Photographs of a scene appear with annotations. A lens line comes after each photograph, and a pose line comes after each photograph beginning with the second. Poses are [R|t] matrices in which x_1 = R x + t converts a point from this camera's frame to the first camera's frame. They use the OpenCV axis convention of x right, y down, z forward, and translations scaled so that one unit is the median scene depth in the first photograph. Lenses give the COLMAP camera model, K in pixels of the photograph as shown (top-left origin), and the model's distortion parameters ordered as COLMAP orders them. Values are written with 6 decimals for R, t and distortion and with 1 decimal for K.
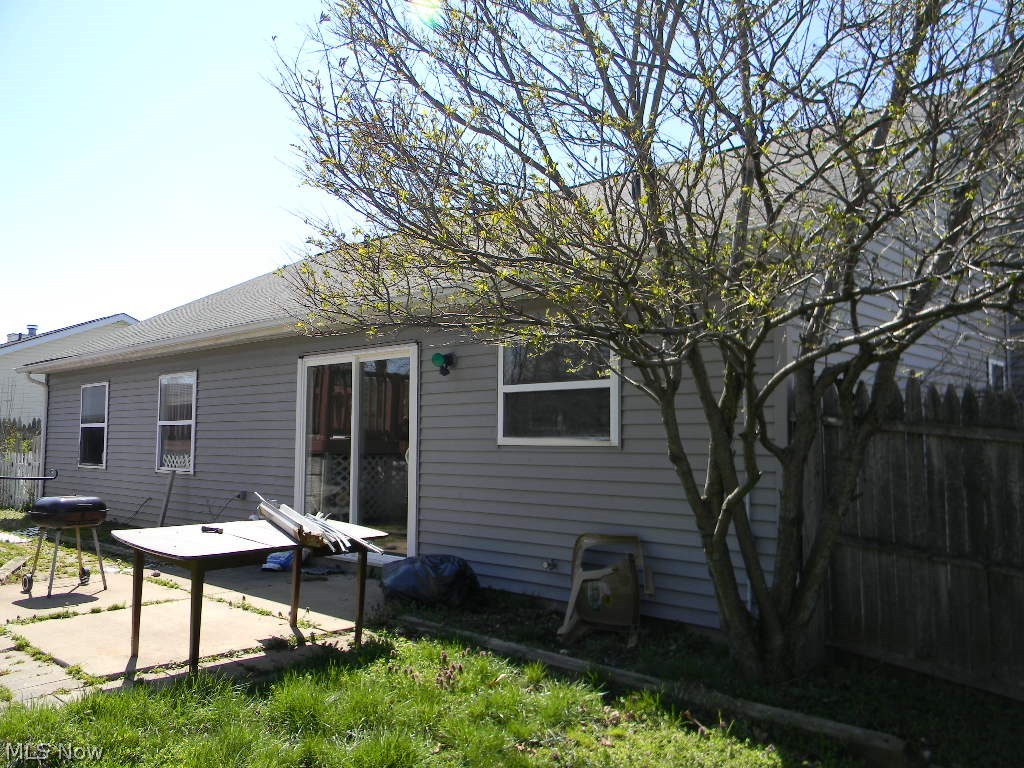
lens RADIAL K [[822.9, 0, 509.6], [0, 822.9, 386.3], [0, 0, 1]] dist [0.023991, -0.006203]
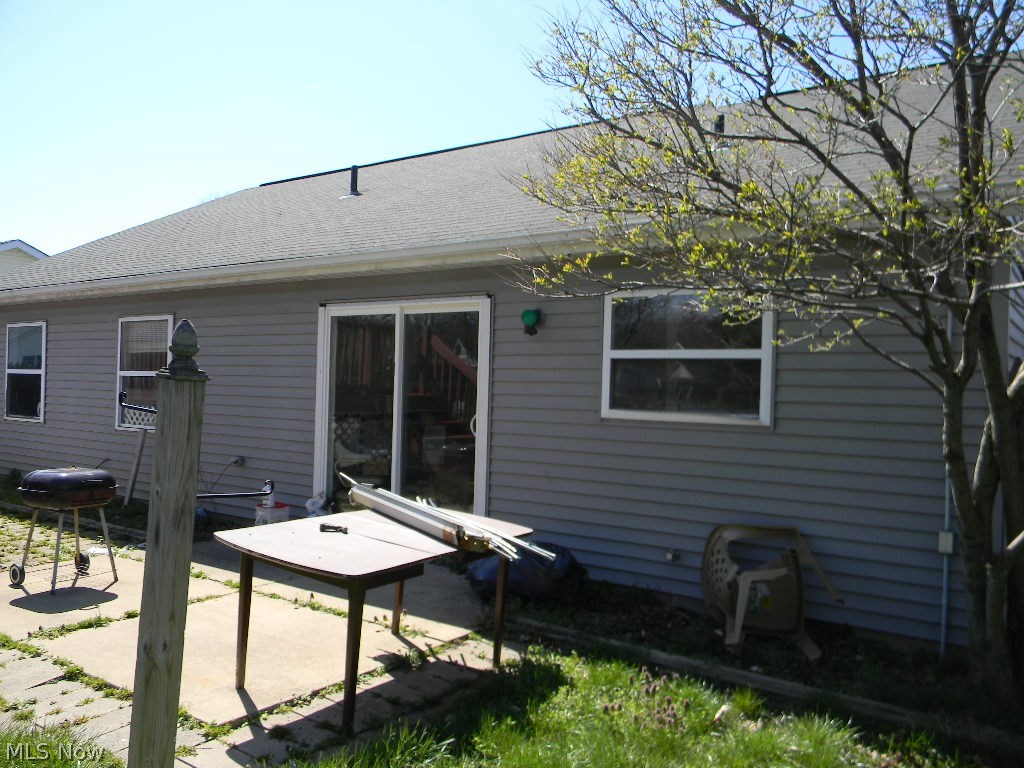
lens RADIAL K [[822.9, 0, 514.4], [0, 822.9, 379.8], [0, 0, 1]] dist [0.023991, -0.006203]
pose [[0.989911, 0.022704, 0.139860, -0.244390], [-0.030711, 0.997994, 0.055364, -0.015721], [-0.138322, -0.059100, 0.988622, 0.157288]]
